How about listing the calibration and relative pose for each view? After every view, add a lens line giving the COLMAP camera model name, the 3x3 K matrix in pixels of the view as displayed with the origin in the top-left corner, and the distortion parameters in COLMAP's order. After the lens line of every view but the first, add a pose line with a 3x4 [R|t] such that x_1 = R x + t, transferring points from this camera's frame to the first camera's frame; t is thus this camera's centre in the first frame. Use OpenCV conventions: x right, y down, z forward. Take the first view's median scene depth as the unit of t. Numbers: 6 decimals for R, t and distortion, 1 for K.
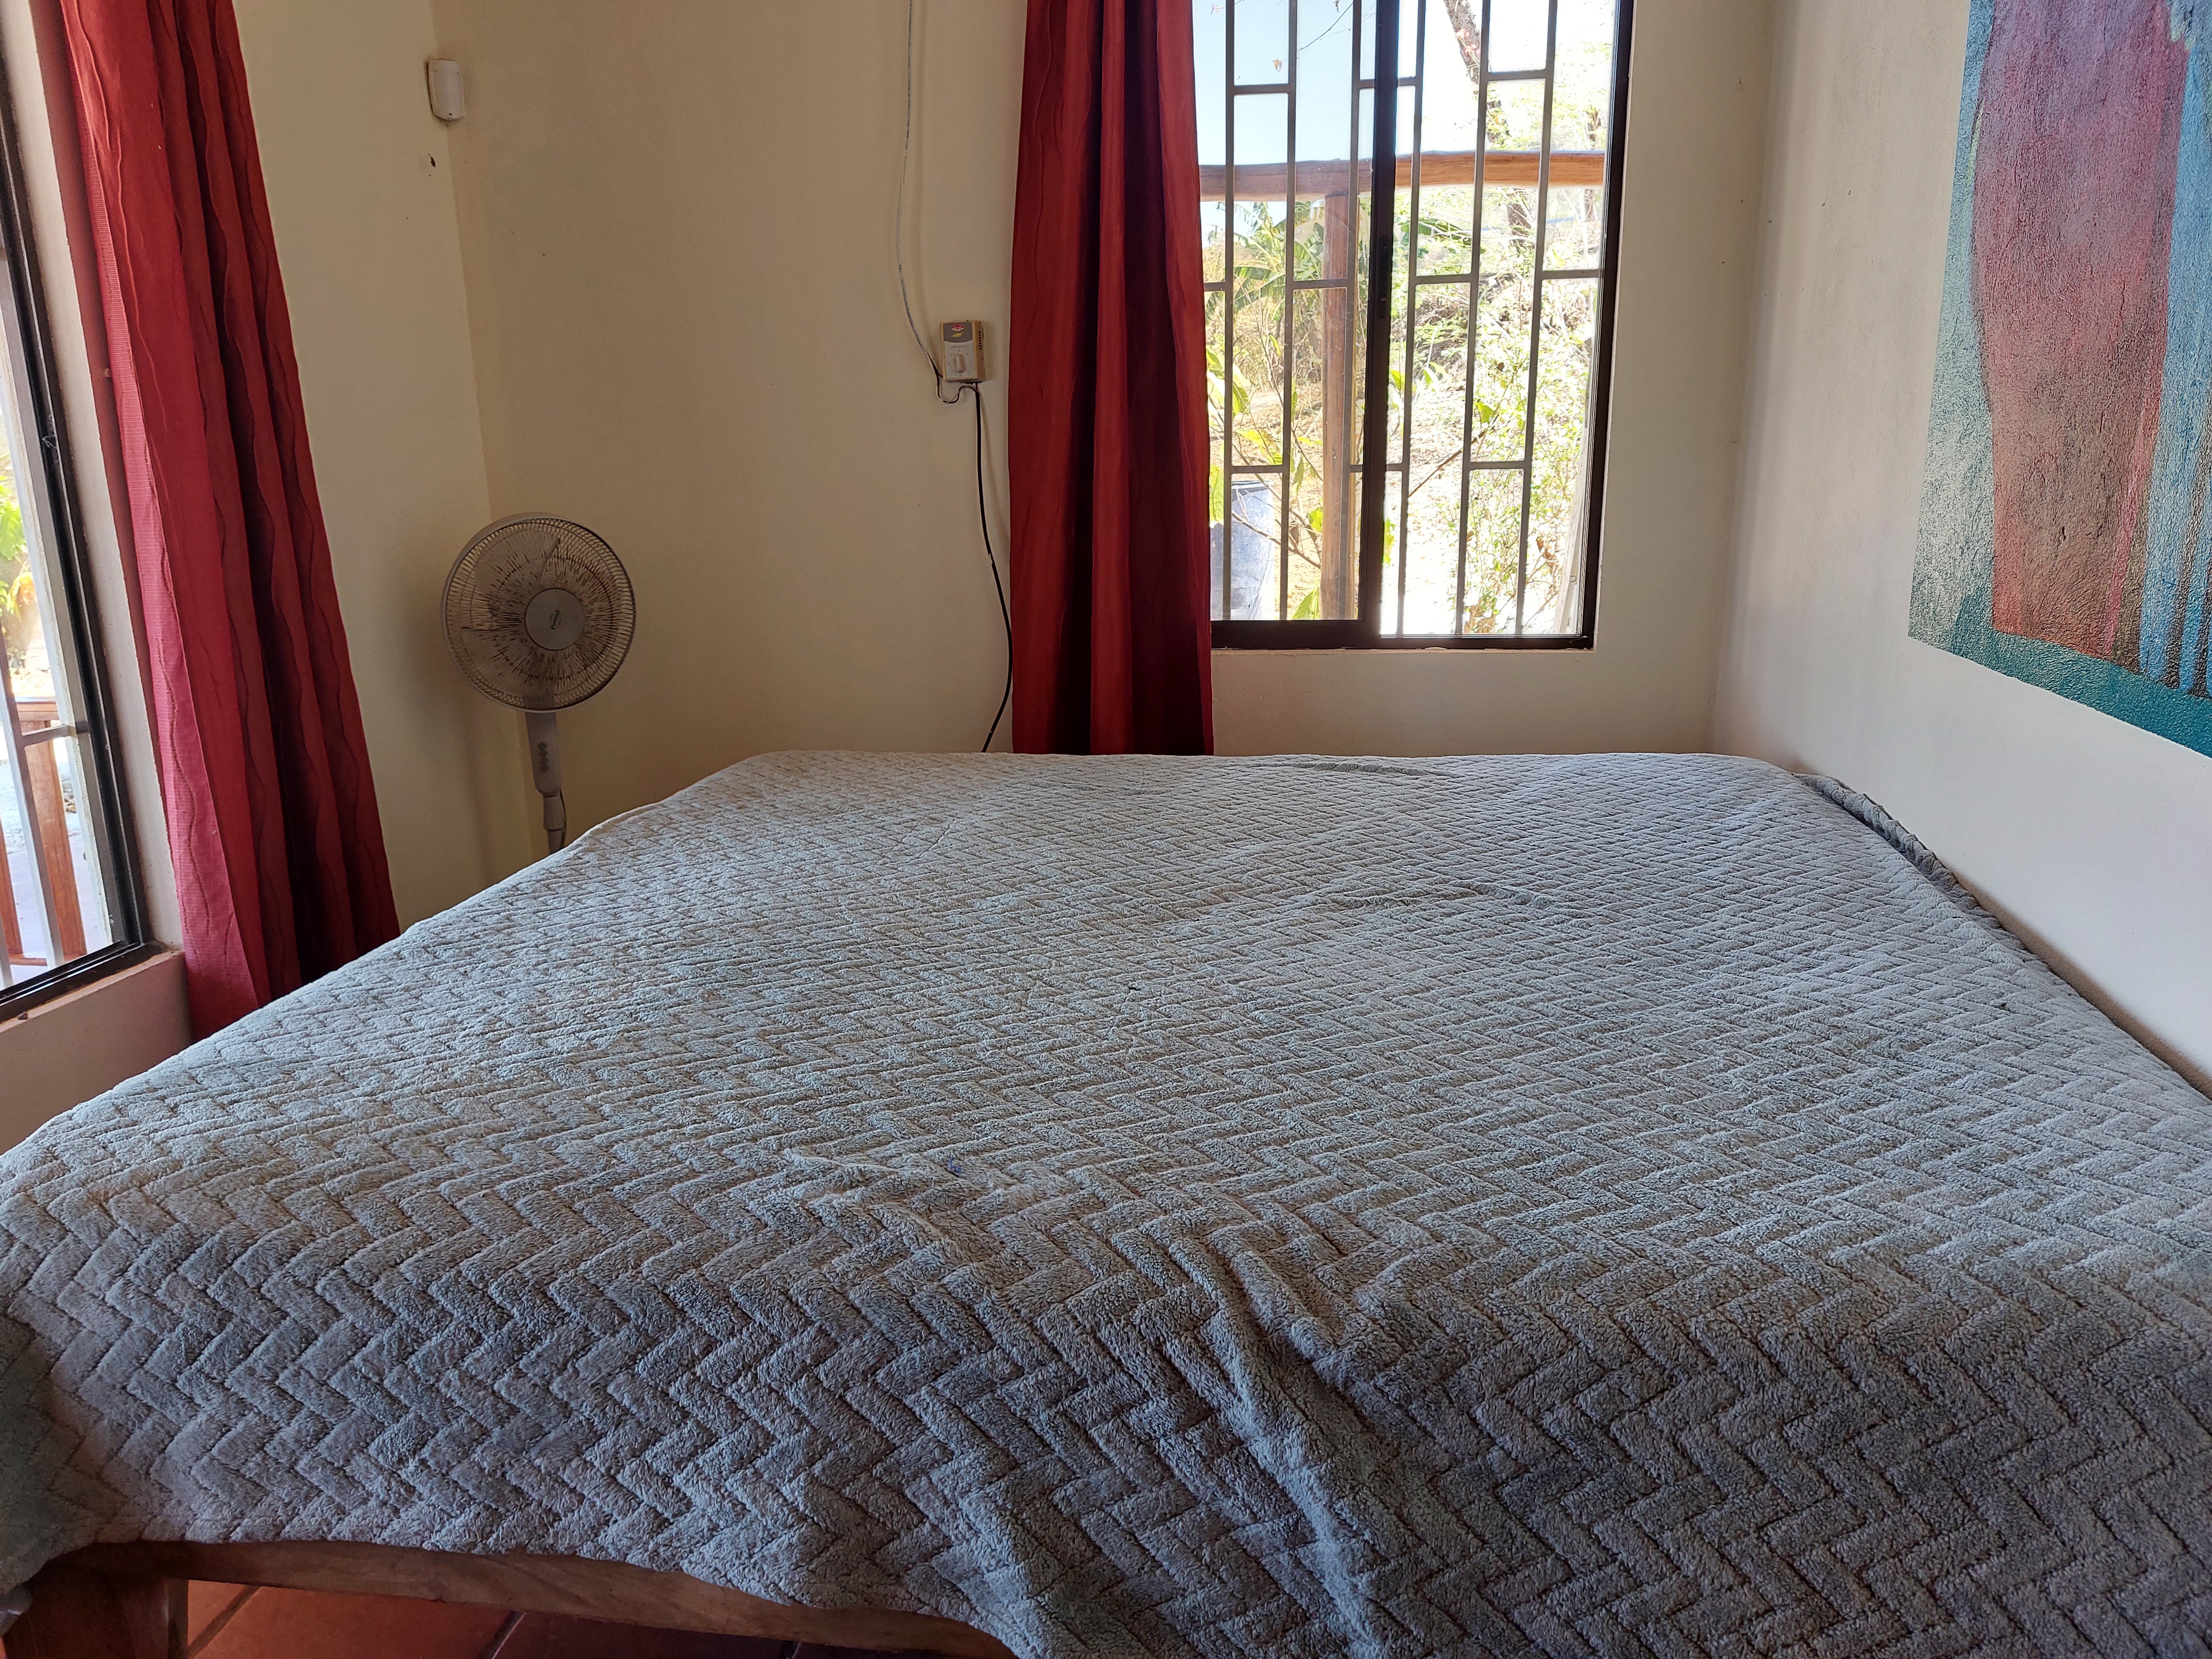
lens RADIAL K [[1567.9, 0, 1106.7], [0, 1567.9, 834.3], [0, 0, 1]] dist [0.028182, -0.020171]
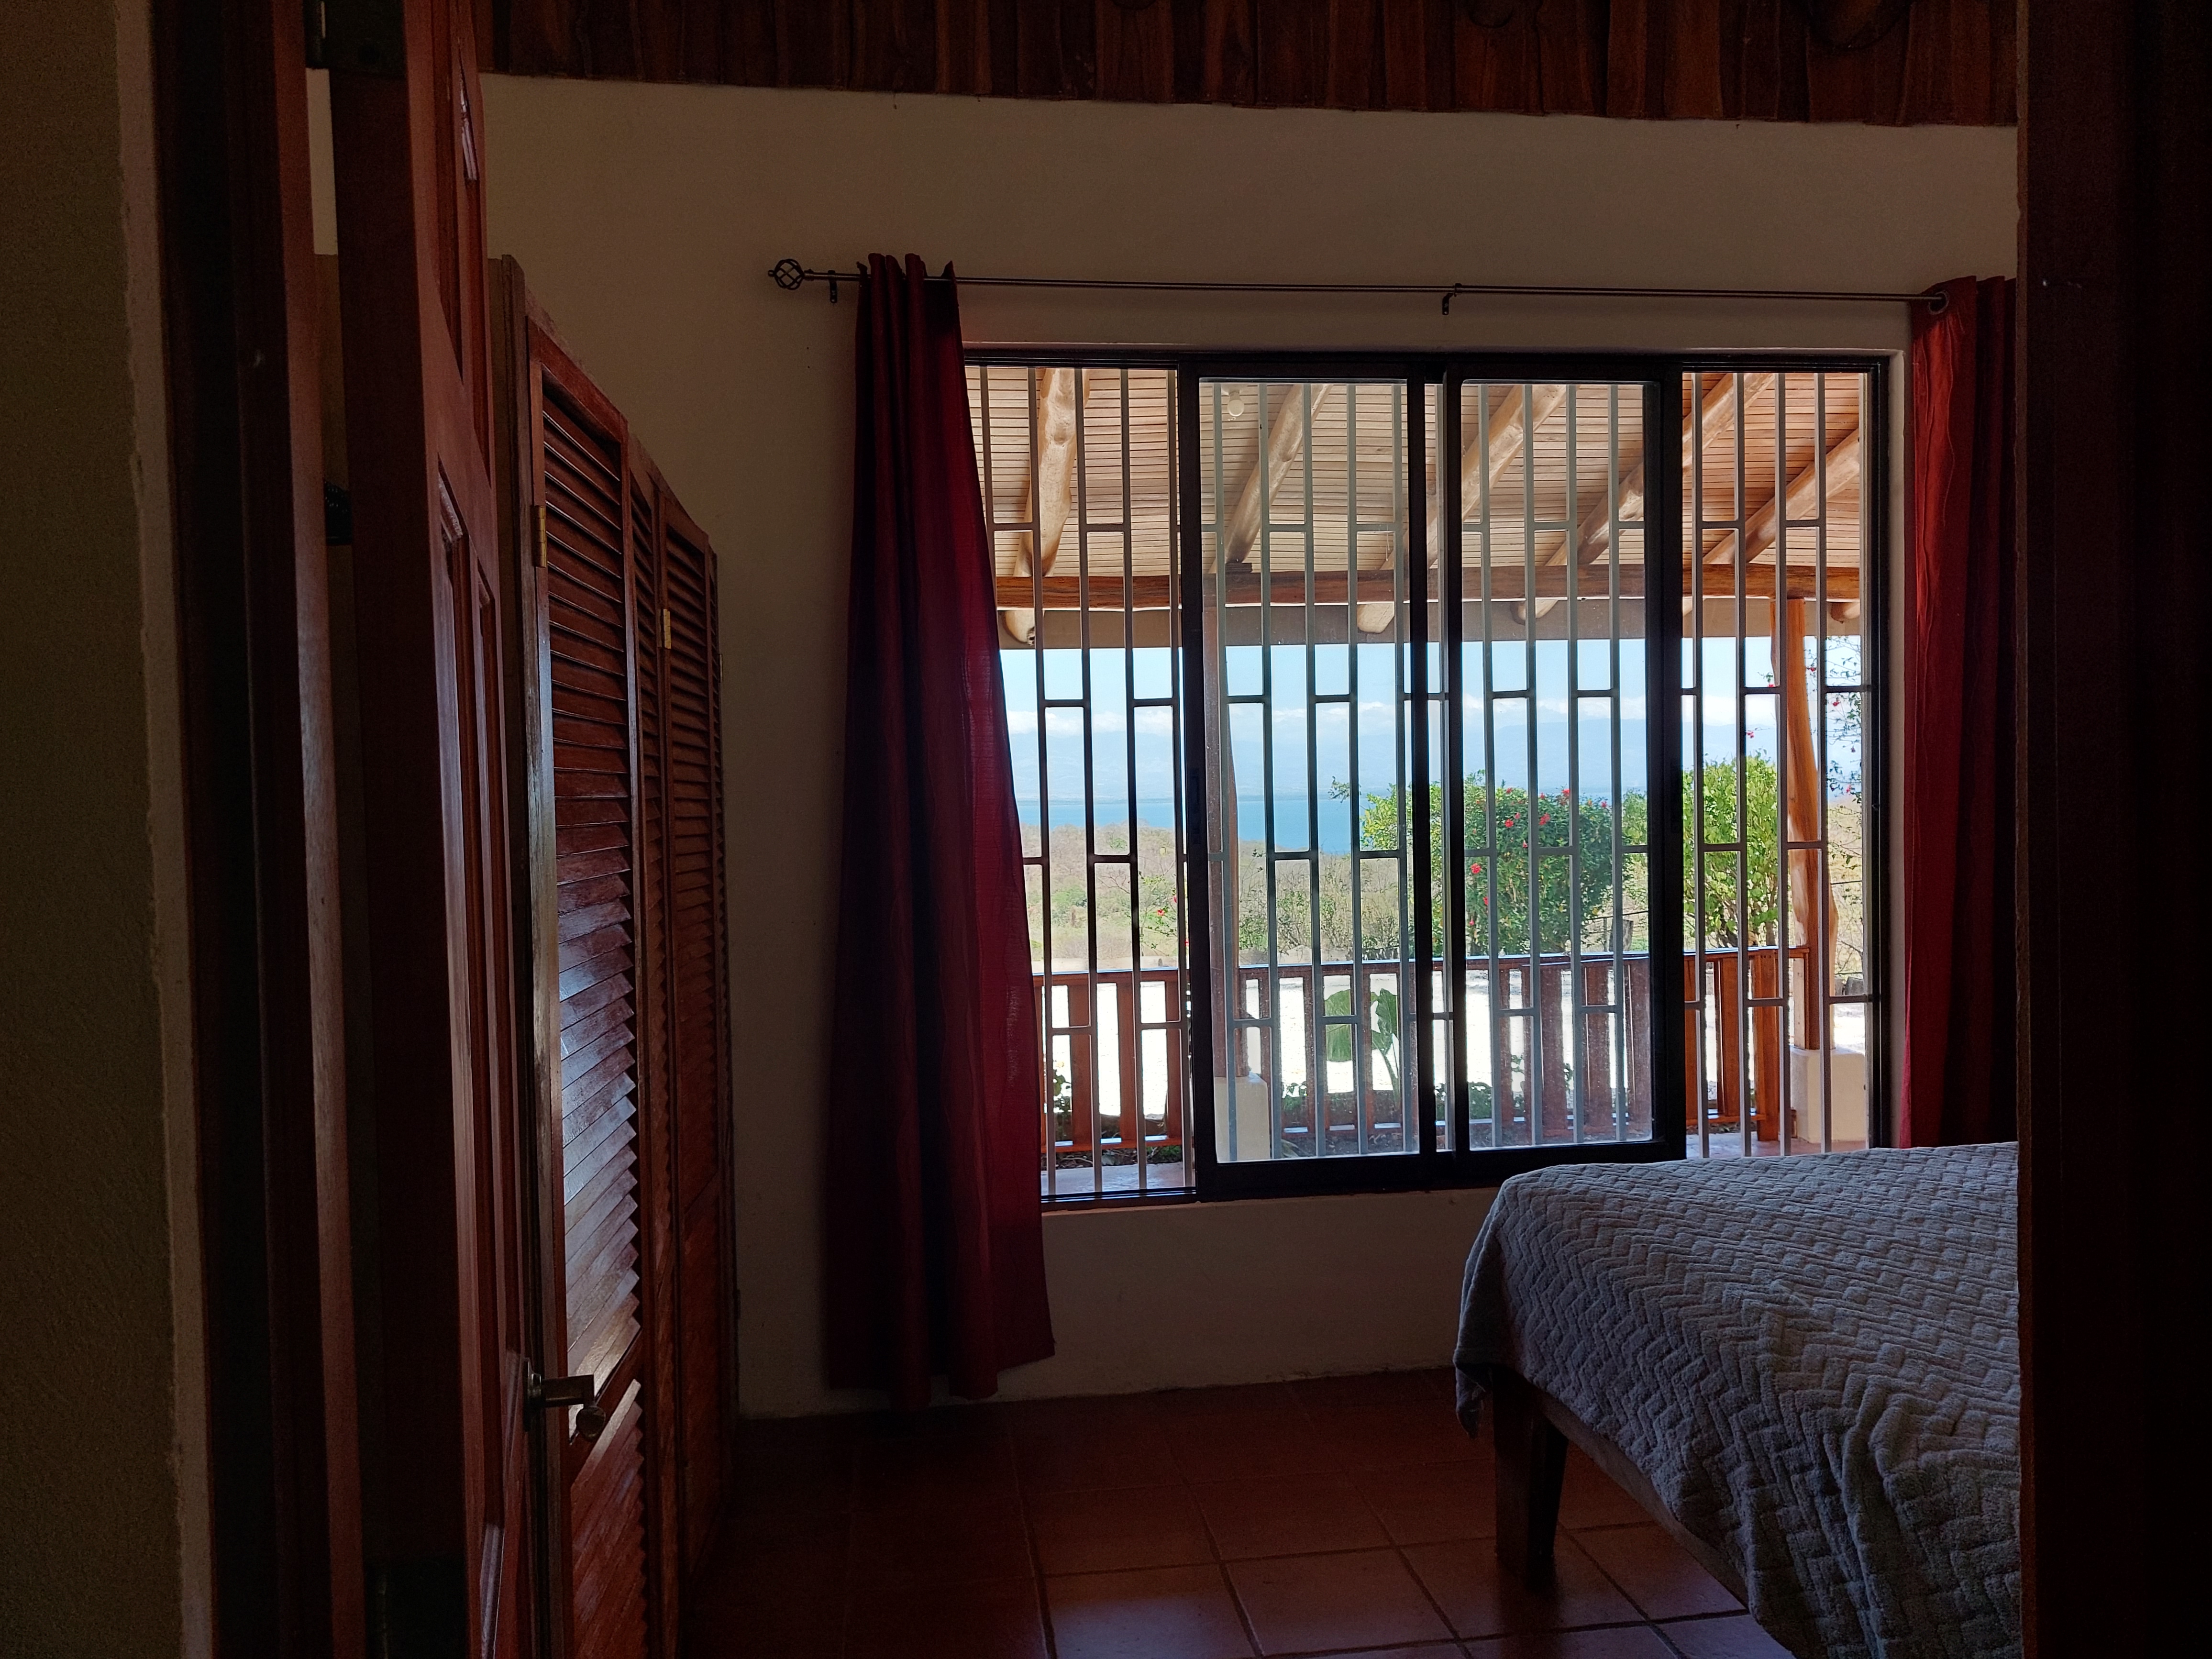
lens RADIAL K [[1567.9, 0, 1097.0], [0, 1567.9, 833.9], [0, 0, 1]] dist [0.028182, -0.020171]
pose [[0.306723, 0.048991, -0.950537, 1.212543], [-0.211336, 0.977251, -0.017827, -0.077408], [0.928040, 0.206351, 0.310099, -0.273483]]
